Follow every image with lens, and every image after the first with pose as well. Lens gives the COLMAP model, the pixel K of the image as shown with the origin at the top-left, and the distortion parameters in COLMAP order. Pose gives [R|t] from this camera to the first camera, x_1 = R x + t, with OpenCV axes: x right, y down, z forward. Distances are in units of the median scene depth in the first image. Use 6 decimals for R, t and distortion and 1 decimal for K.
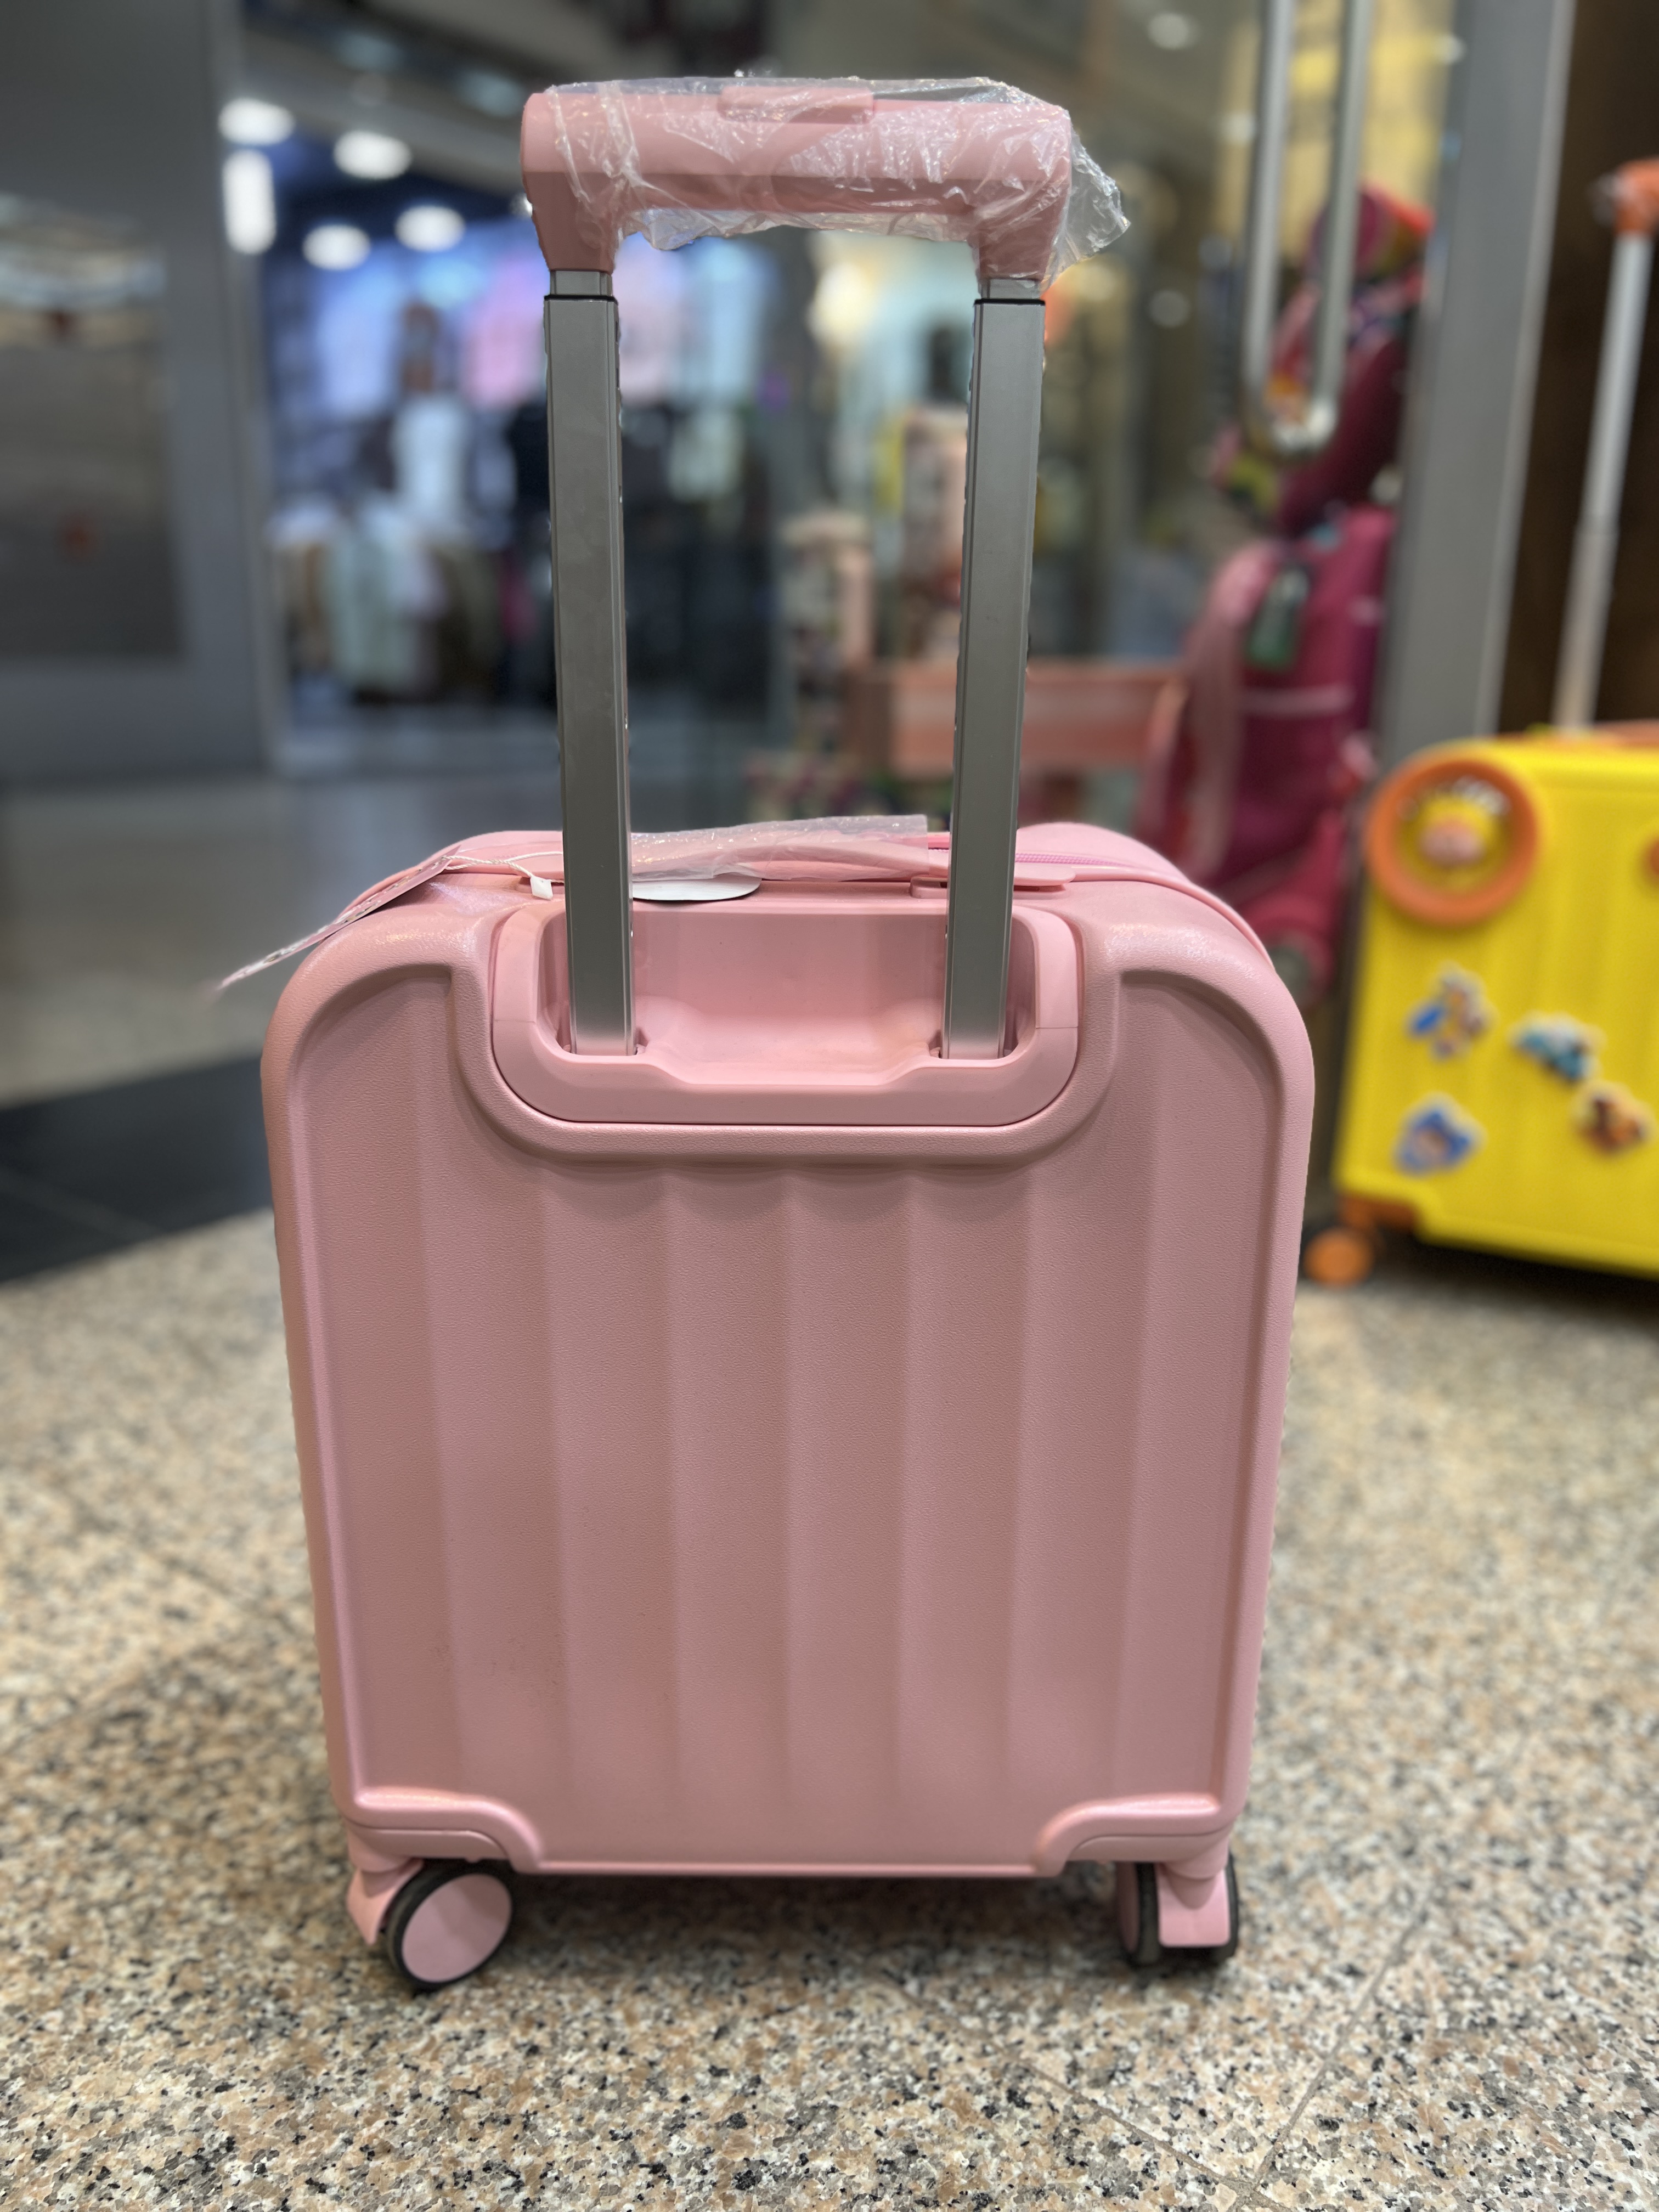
lens RADIAL K [[1656.3, 0, 840.6], [0, 1656.3, 1116.9], [0, 0, 1]] dist [0.046778, -0.055712]
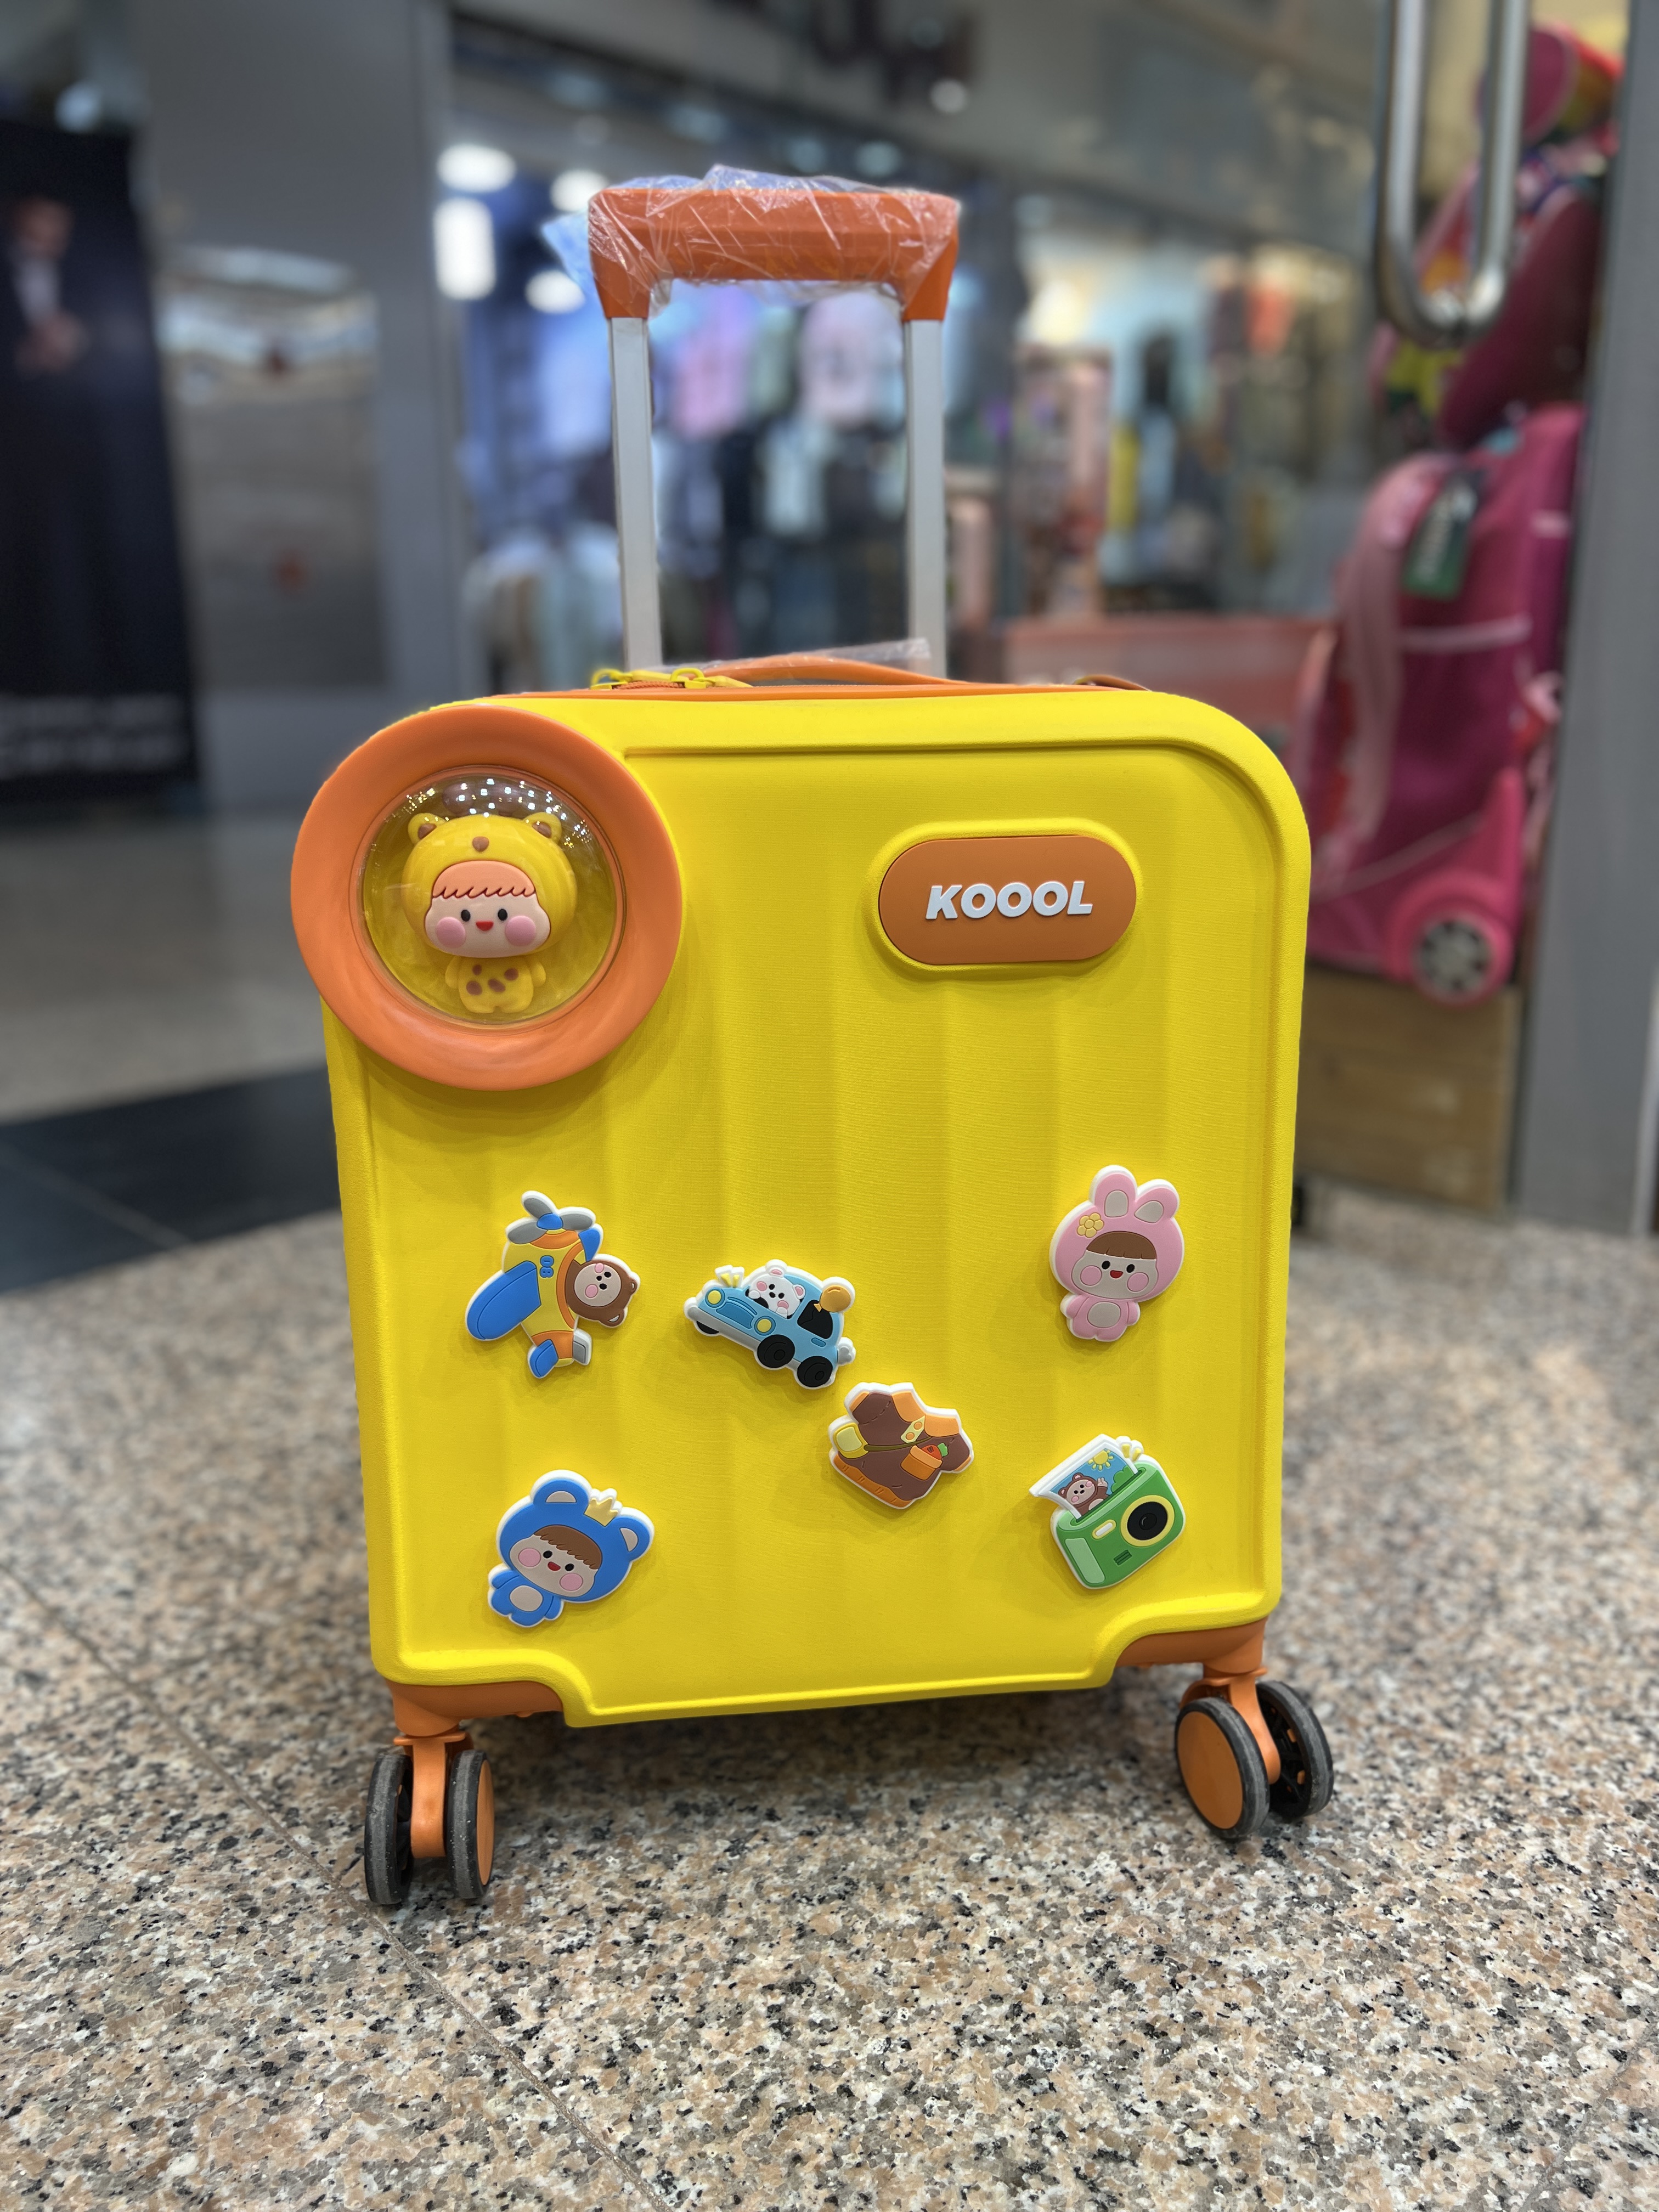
lens RADIAL K [[1656.3, 0, 842.2], [0, 1656.3, 1103.6], [0, 0, 1]] dist [0.046778, -0.055712]
pose [[0.990844, 0.006968, -0.134831, 0.096248], [-0.010470, 0.999626, -0.025280, 0.016858], [0.134604, 0.026460, 0.990546, 0.157232]]
